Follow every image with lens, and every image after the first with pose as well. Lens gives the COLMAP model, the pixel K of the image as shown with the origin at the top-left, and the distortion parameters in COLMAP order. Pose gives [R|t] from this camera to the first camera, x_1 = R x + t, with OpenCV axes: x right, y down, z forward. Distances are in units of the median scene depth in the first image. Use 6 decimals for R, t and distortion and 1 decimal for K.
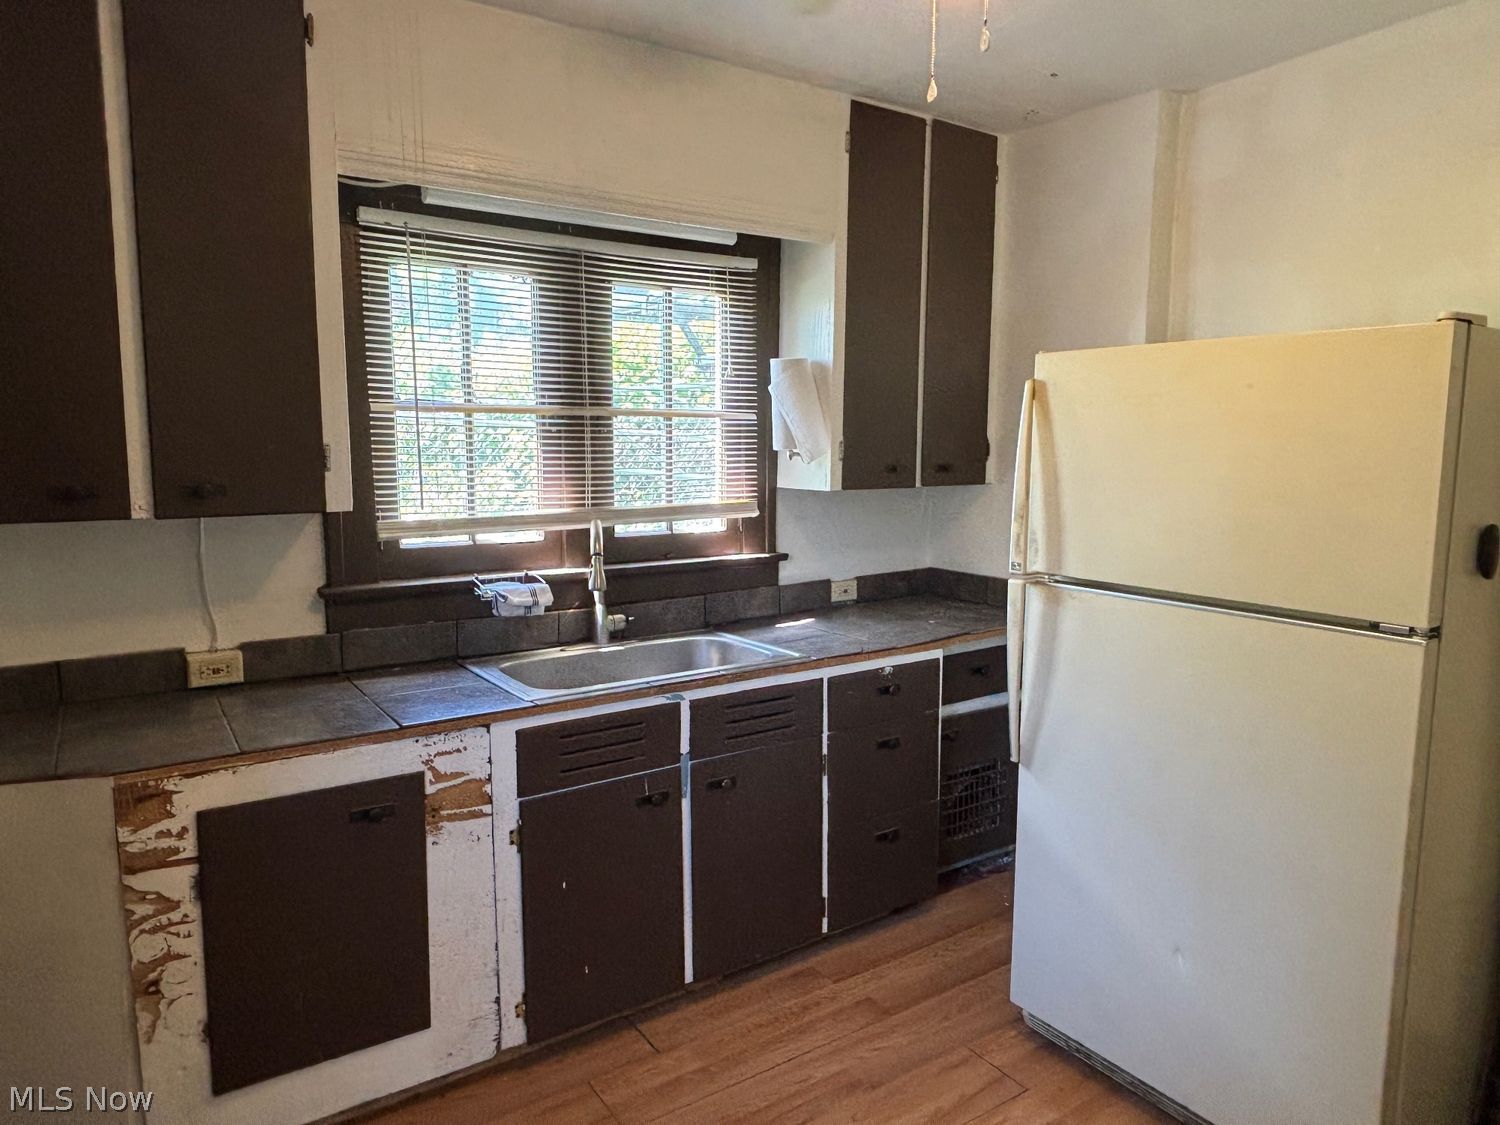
lens RADIAL K [[968.4, 0, 746.0], [0, 968.4, 563.5], [0, 0, 1]] dist [0.057330, -0.076767]
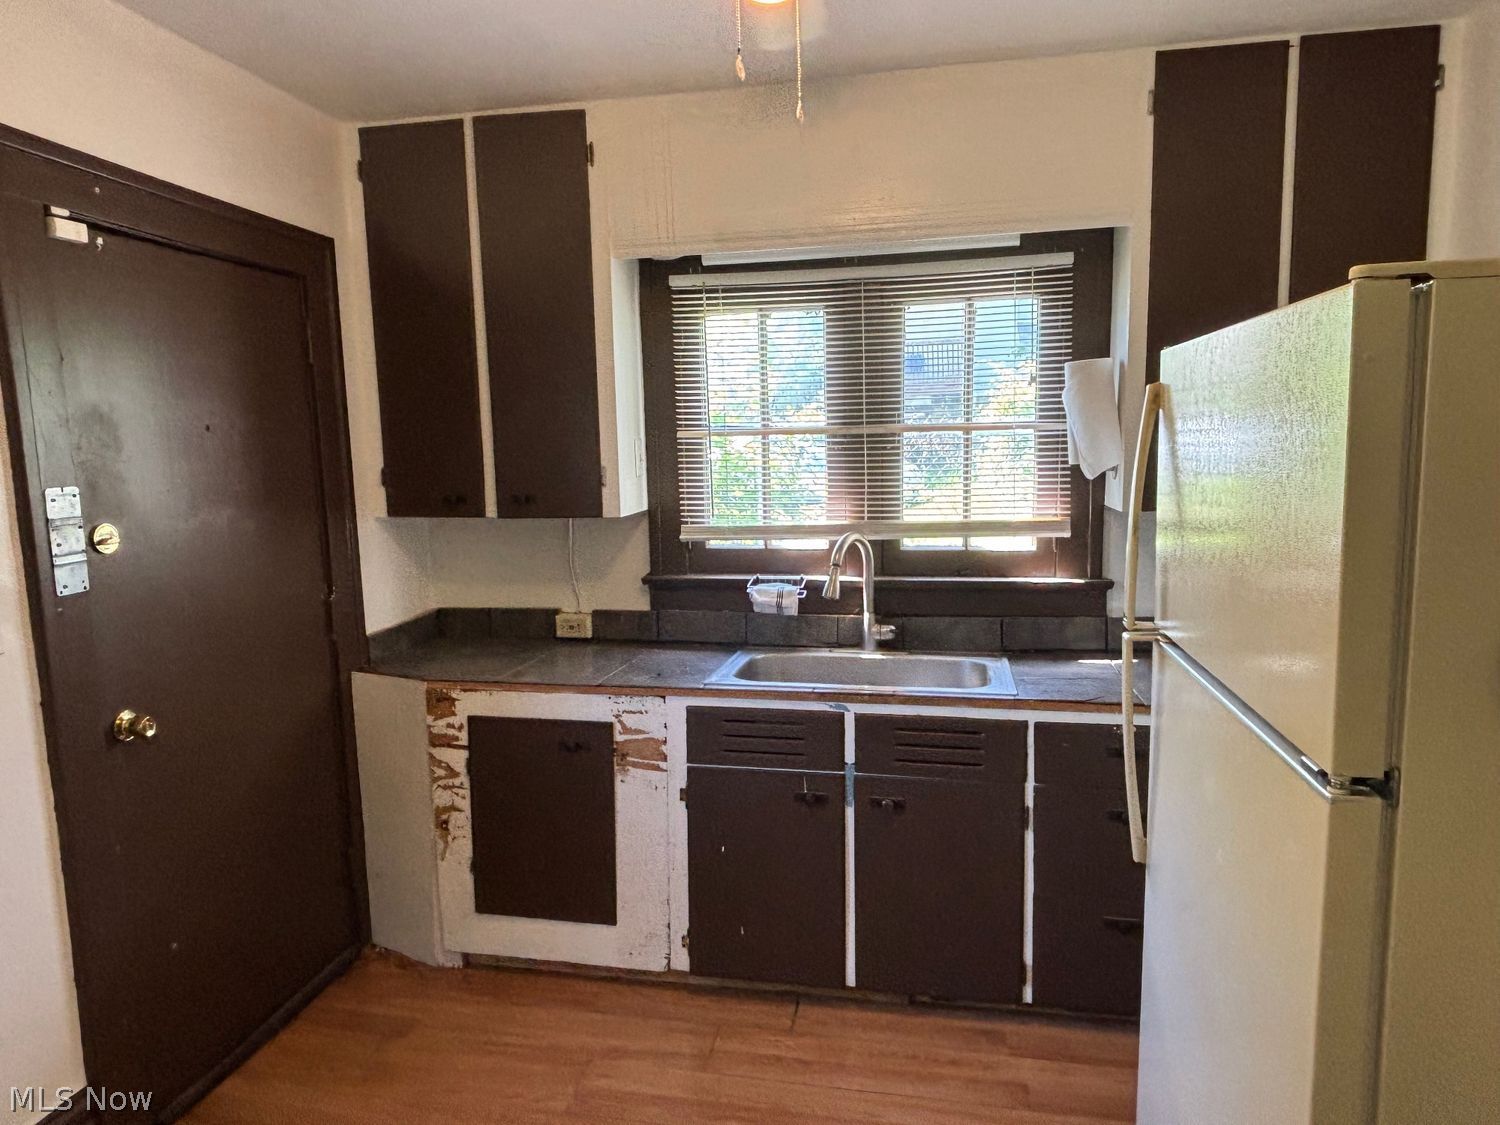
lens RADIAL K [[984.0, 0, 740.2], [0, 984.0, 564.7], [0, 0, 1]] dist [0.064990, -0.092913]
pose [[0.693688, 0.073577, -0.716508, 0.615502], [-0.070407, 0.996932, 0.034209, -0.043842], [0.716826, 0.026717, 0.696740, 0.187025]]
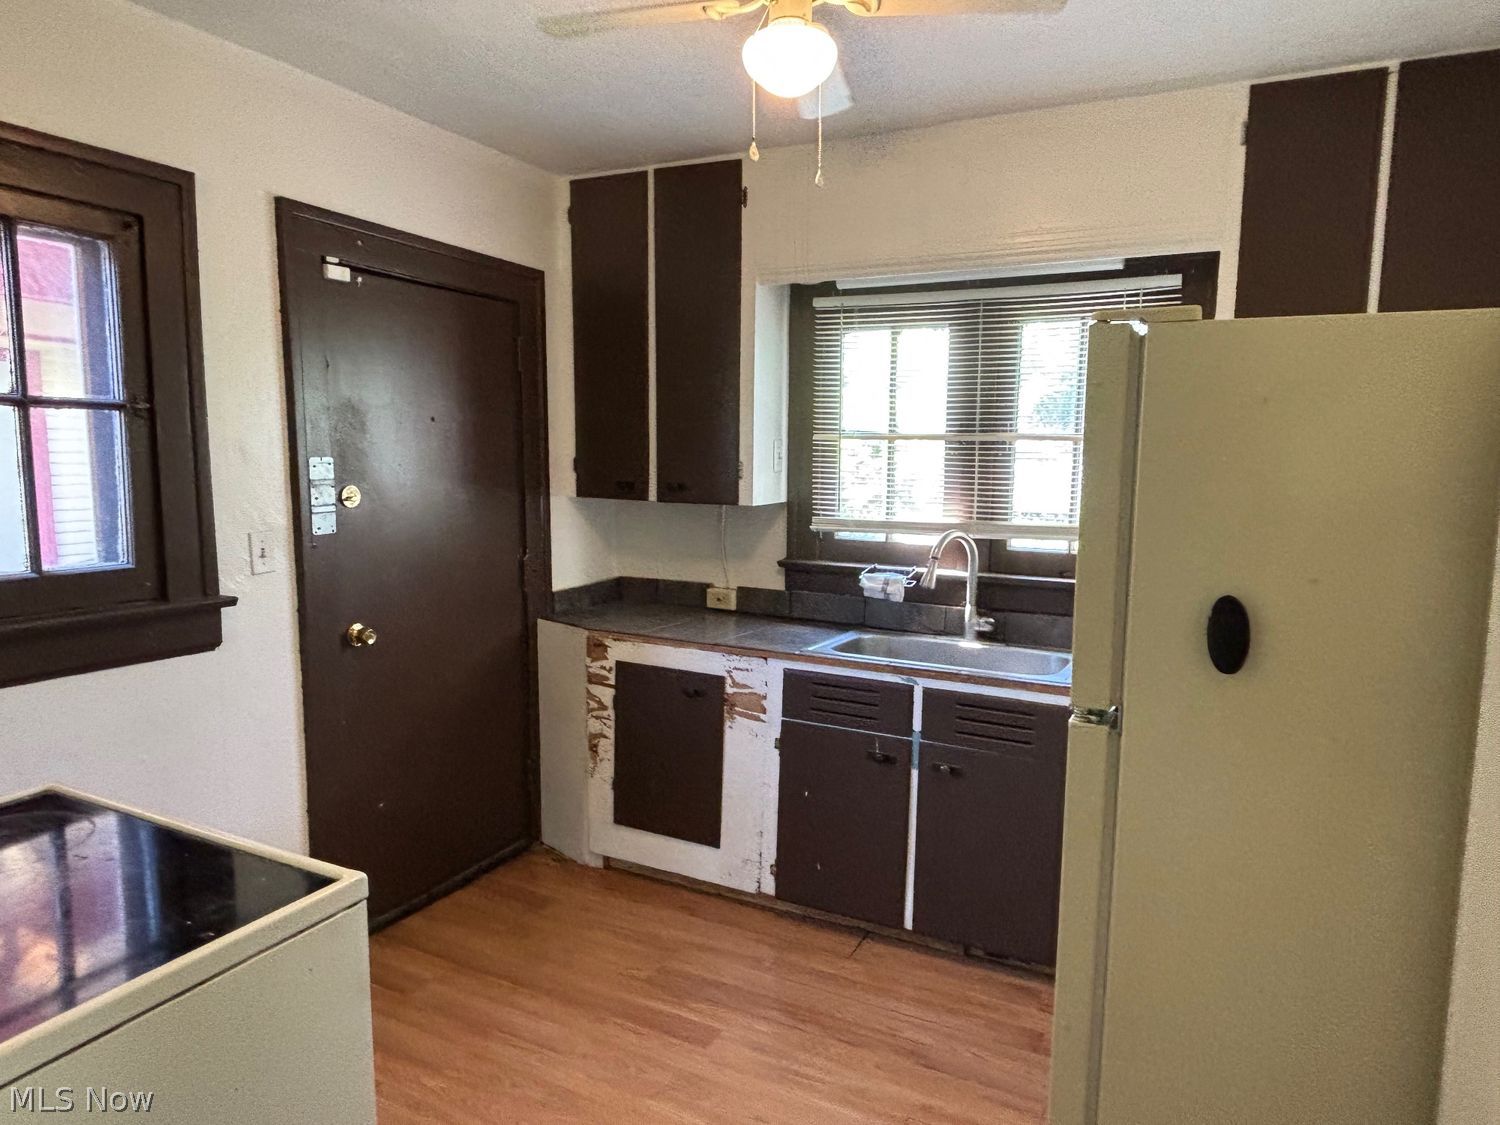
lens RADIAL K [[988.7, 0, 747.0], [0, 988.7, 569.3], [0, 0, 1]] dist [0.077231, -0.089329]
pose [[0.471985, 0.112273, -0.874428, 0.896652], [-0.126912, 0.990180, 0.058632, -0.042069], [0.872424, 0.083302, 0.481599, 0.240428]]
